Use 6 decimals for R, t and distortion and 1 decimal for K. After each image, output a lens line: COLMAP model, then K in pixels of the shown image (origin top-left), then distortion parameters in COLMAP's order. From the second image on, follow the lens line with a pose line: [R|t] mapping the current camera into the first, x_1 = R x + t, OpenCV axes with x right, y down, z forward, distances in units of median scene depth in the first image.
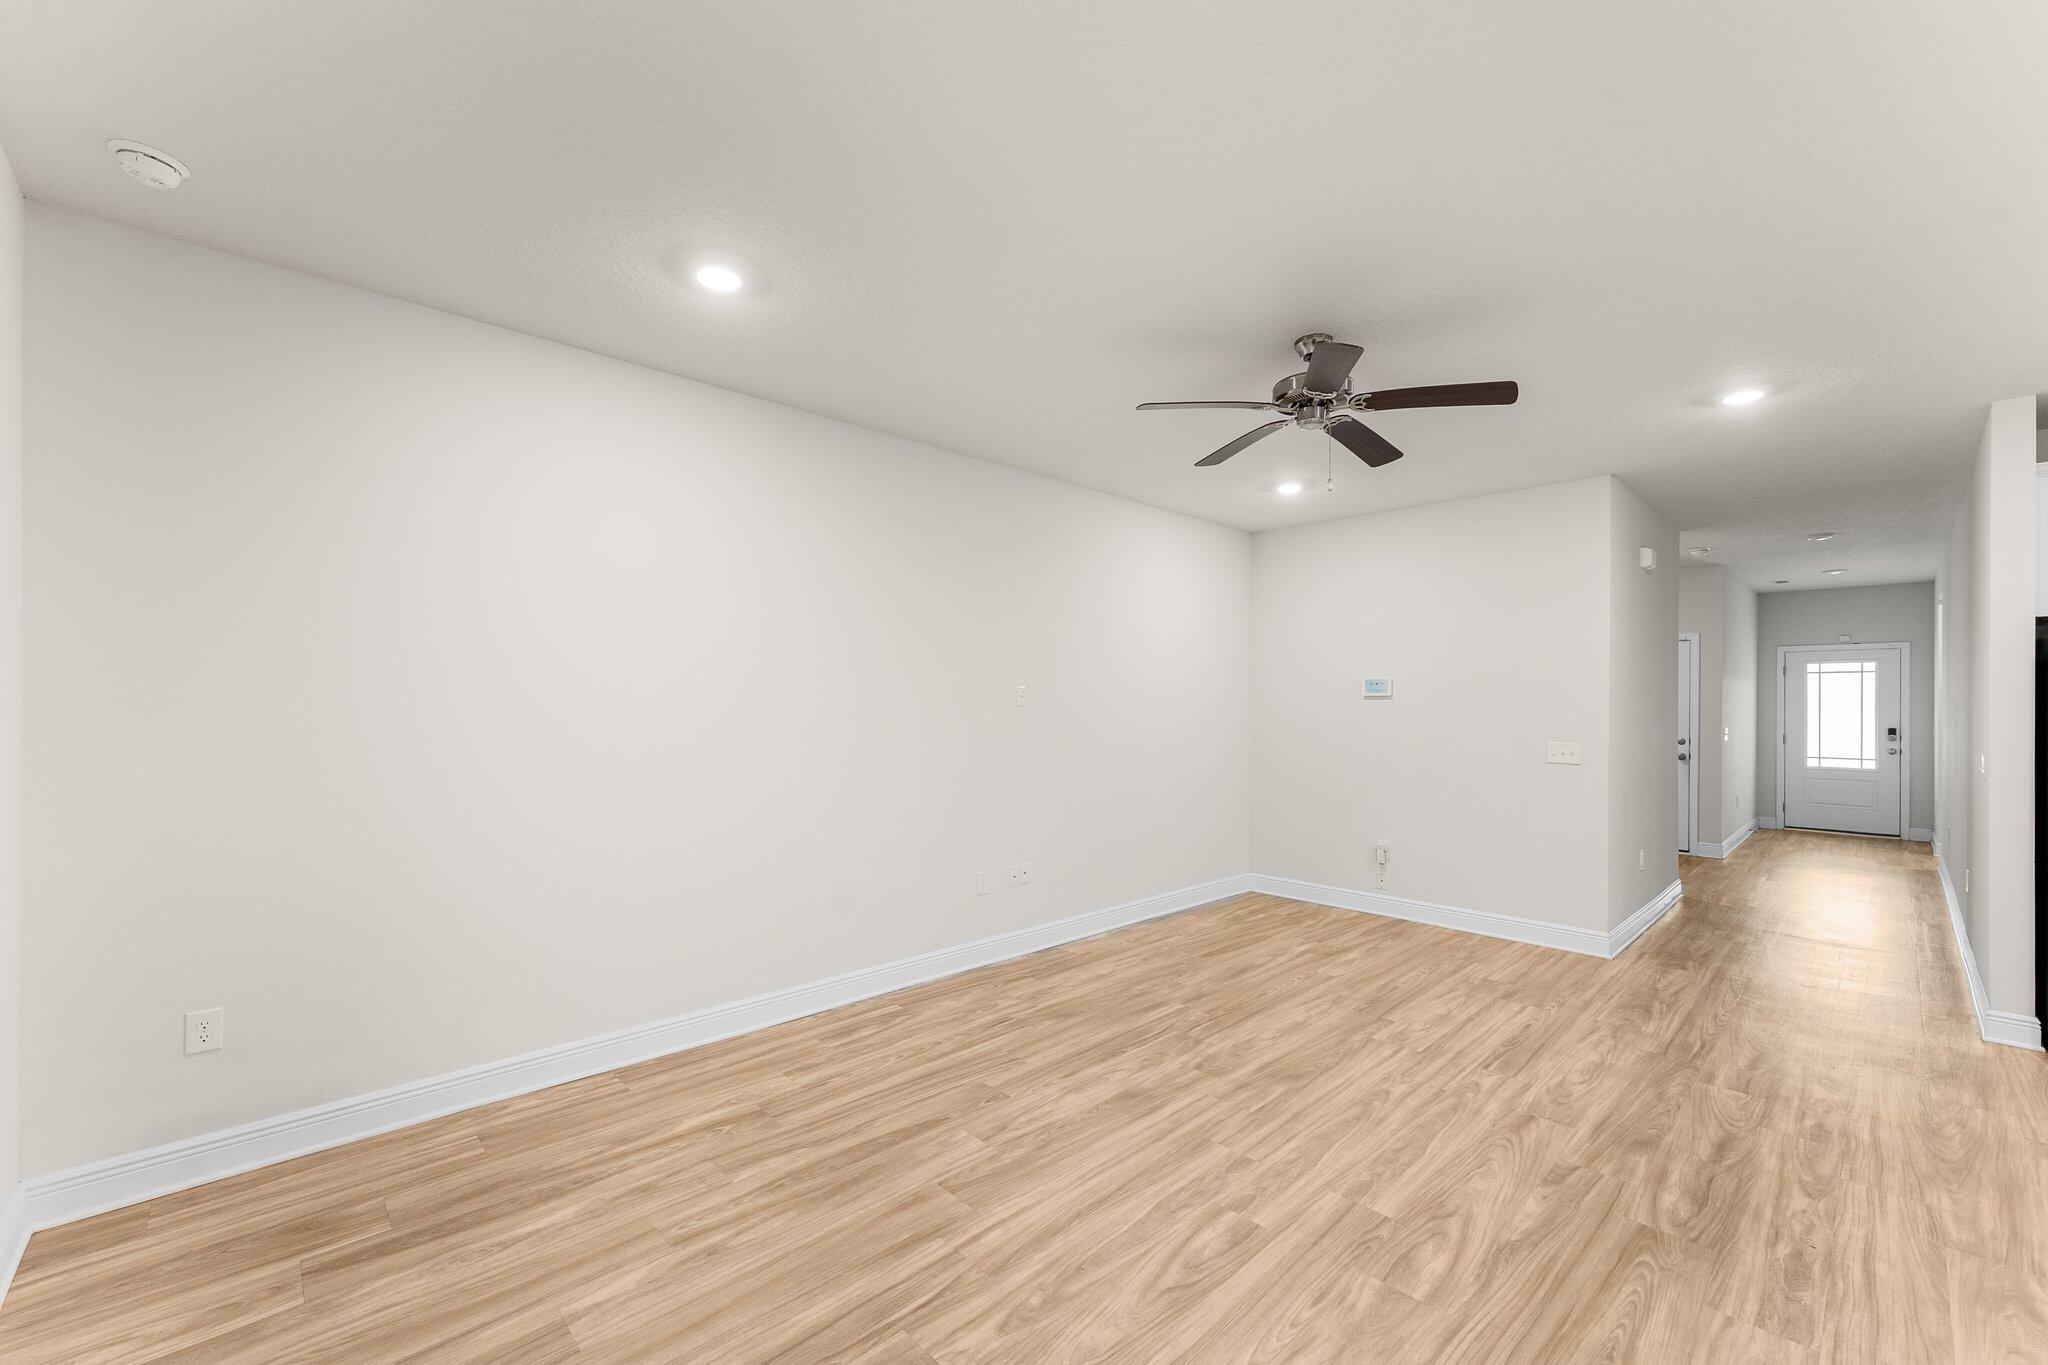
lens RADIAL K [[807.4, 0, 1015.6], [0, 807.4, 698.7], [0, 0, 1]] dist [-0.001361, 0.000417]
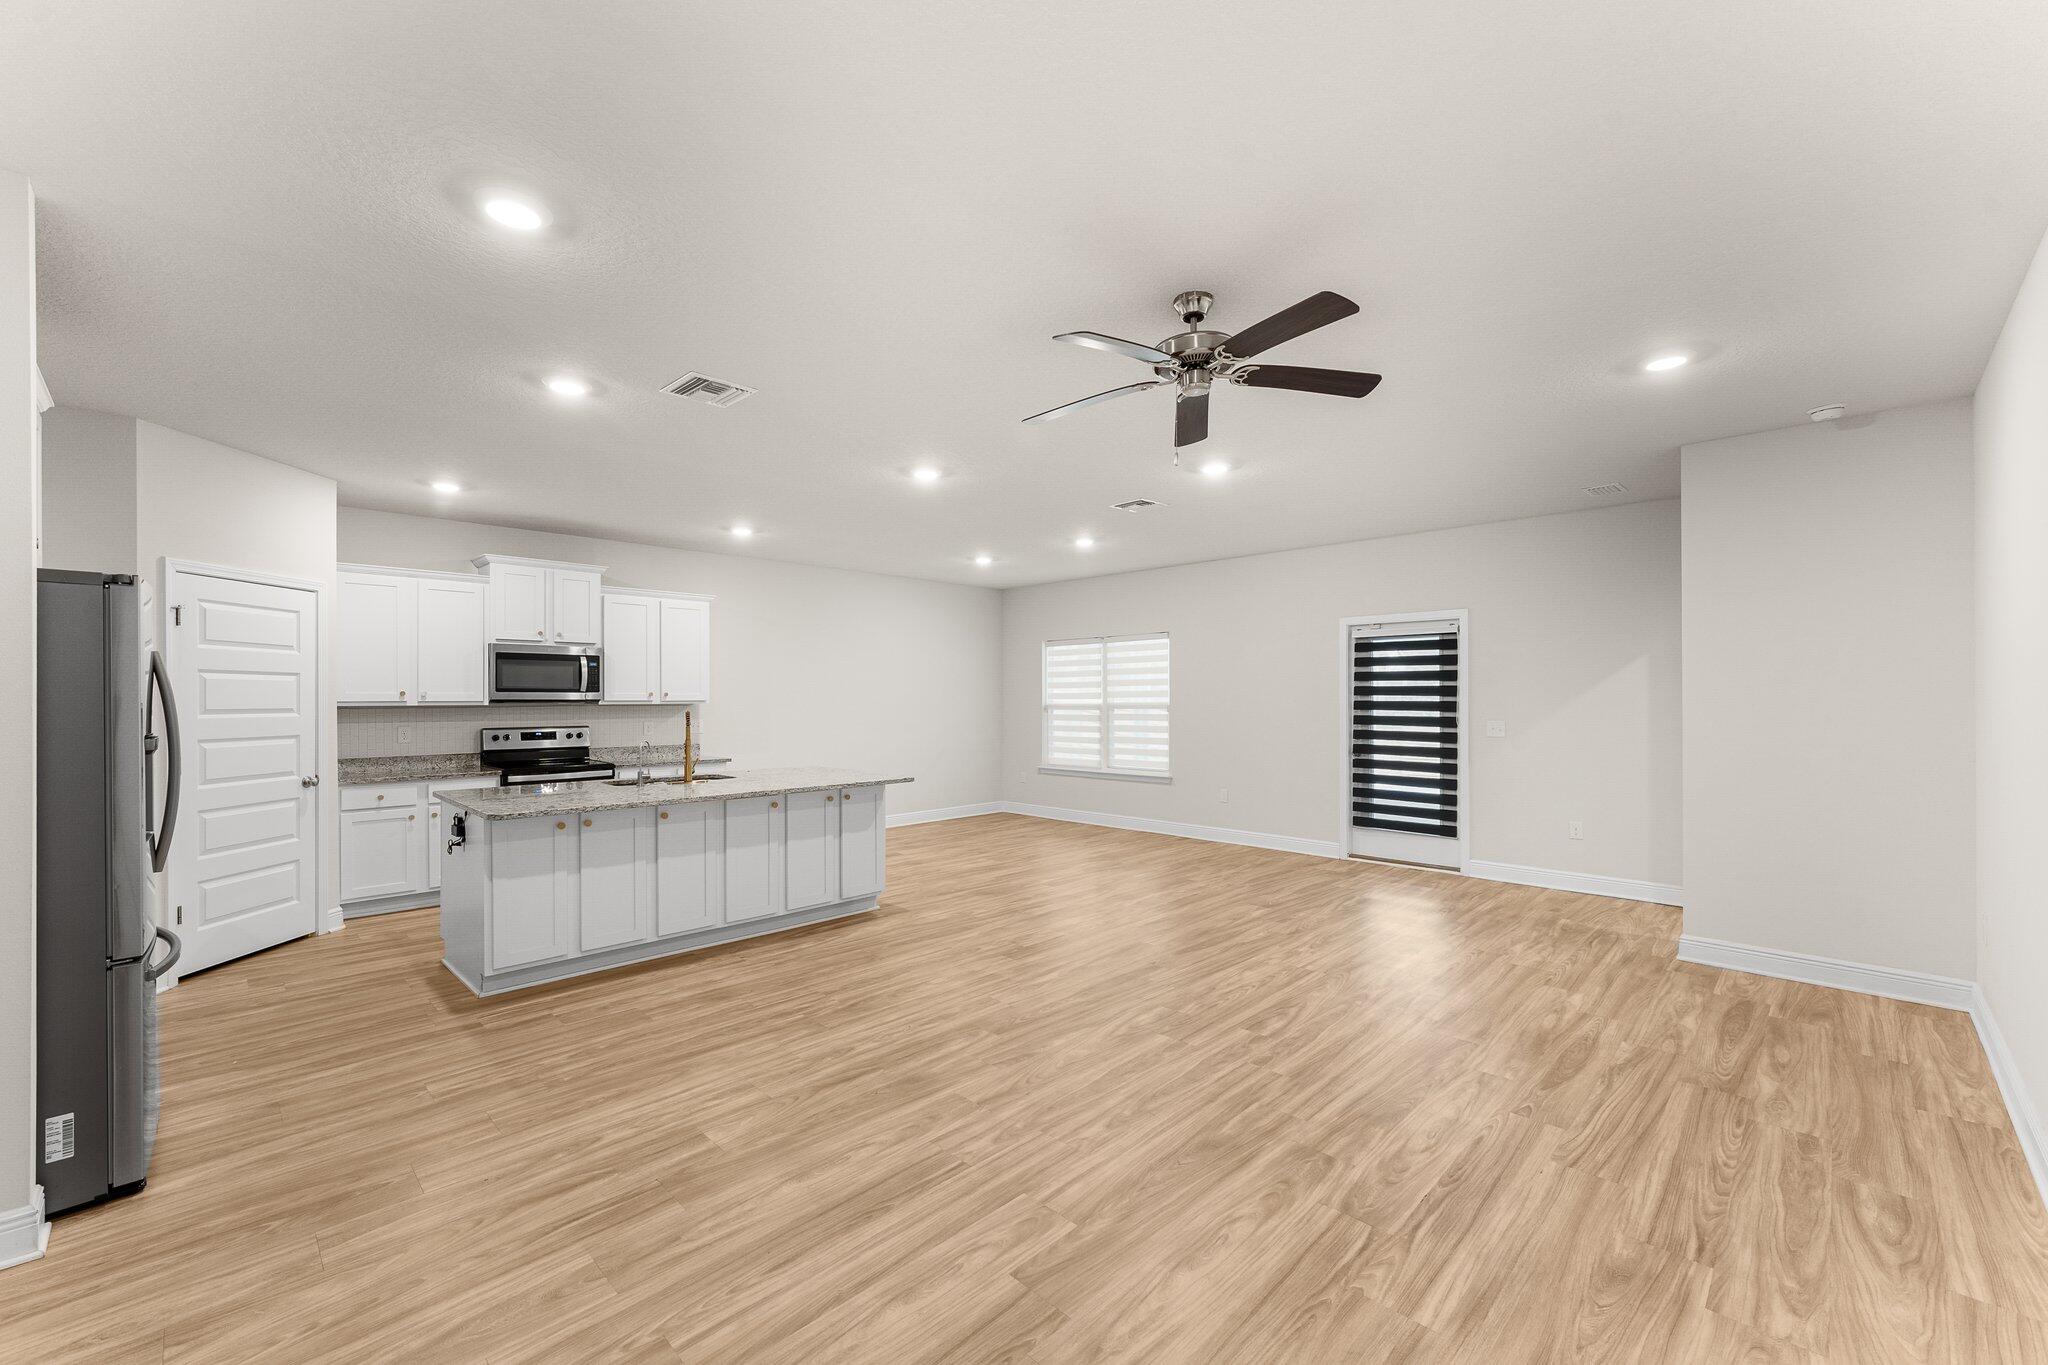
lens RADIAL K [[807.4, 0, 1018.1], [0, 807.4, 695.5], [0, 0, 1]] dist [-0.001361, 0.000417]
pose [[-0.999304, -0.003522, -0.037147, 0.620343], [-0.003113, 0.999934, -0.011082, 0.021808], [0.037184, -0.010958, -0.999248, 1.973454]]
